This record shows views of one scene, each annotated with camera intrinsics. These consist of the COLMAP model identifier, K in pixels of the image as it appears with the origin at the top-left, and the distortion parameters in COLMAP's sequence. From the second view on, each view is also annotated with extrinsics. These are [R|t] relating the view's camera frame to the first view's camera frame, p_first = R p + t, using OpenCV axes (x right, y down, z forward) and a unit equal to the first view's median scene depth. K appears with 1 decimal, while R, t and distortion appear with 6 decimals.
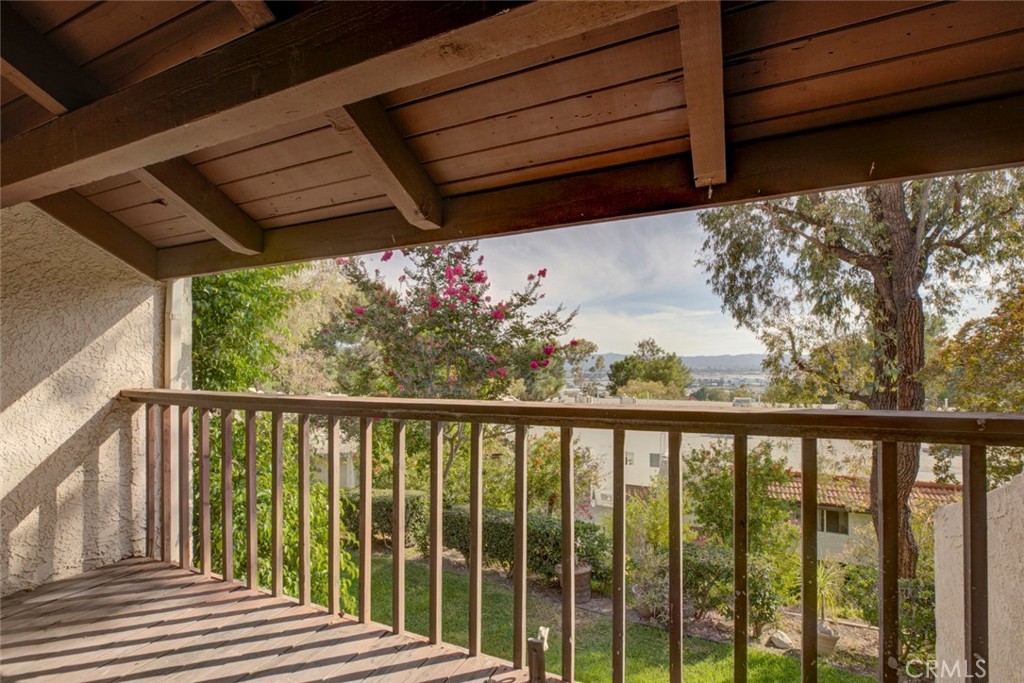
lens RADIAL K [[482.9, 0, 506.7], [0, 482.9, 339.8], [0, 0, 1]] dist [0.001071, 0.000326]
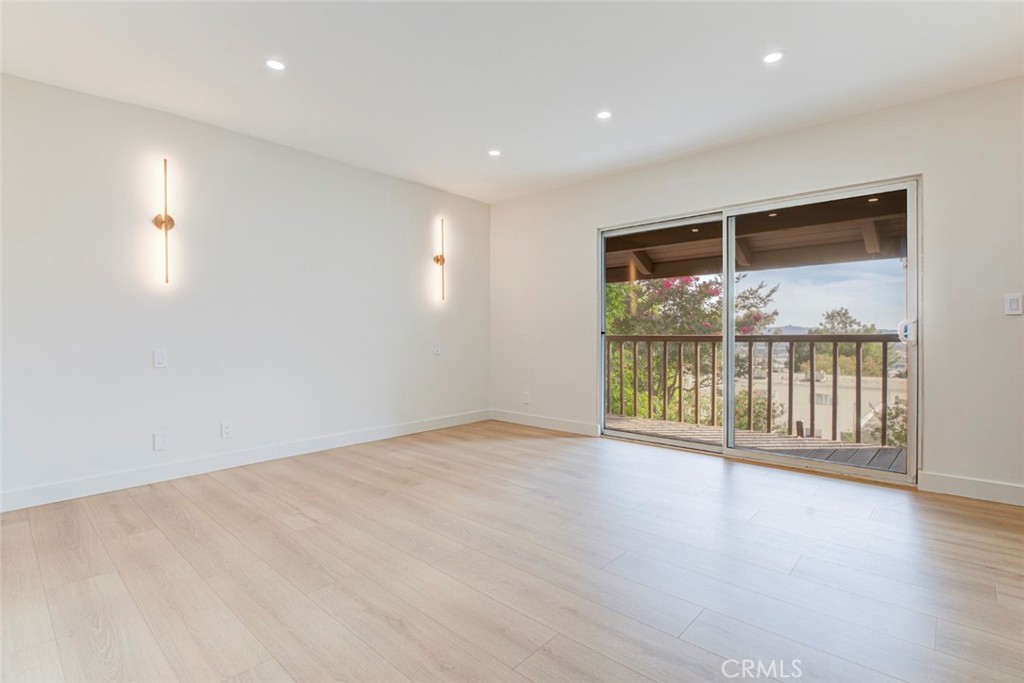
lens RADIAL K [[482.9, 0, 514.3], [0, 482.9, 340.6], [0, 0, 1]] dist [0.001071, 0.000326]
pose [[0.953590, 0.009064, -0.300971, -0.112855], [0.008562, 0.998327, 0.057191, -0.001640], [0.300986, -0.057114, 0.951917, -0.348465]]
